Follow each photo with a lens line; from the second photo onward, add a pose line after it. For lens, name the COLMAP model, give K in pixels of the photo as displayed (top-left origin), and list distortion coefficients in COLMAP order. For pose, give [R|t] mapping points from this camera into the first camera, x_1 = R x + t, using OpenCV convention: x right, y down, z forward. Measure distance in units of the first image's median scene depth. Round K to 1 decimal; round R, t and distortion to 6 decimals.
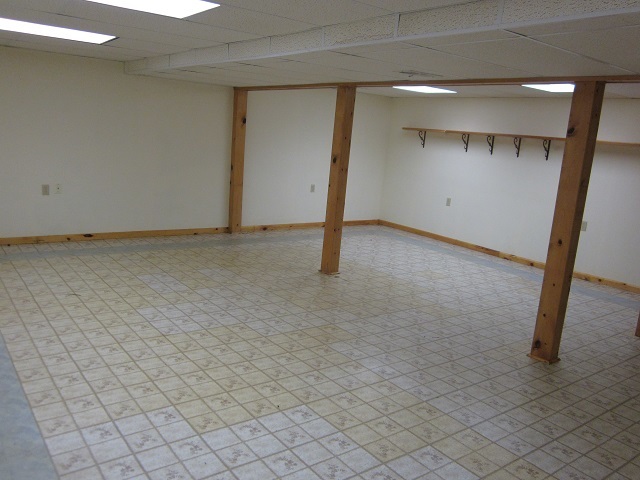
lens RADIAL K [[534.6, 0, 321.5], [0, 534.6, 239.7], [0, 0, 1]] dist [-0.010007, -0.004993]
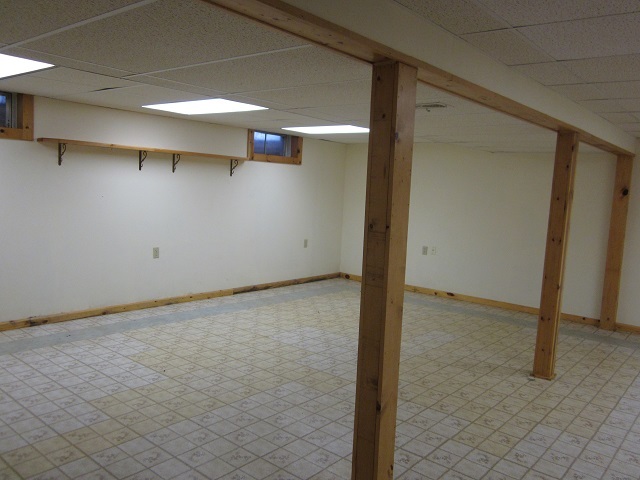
lens RADIAL K [[534.6, 0, 321.5], [0, 534.6, 240.6], [0, 0, 1]] dist [-0.010007, -0.004993]
pose [[0.236425, 0.039134, -0.970861, 0.970151], [-0.222750, 0.974761, -0.014953, -0.065258], [0.945772, 0.219795, 0.239175, 0.699459]]
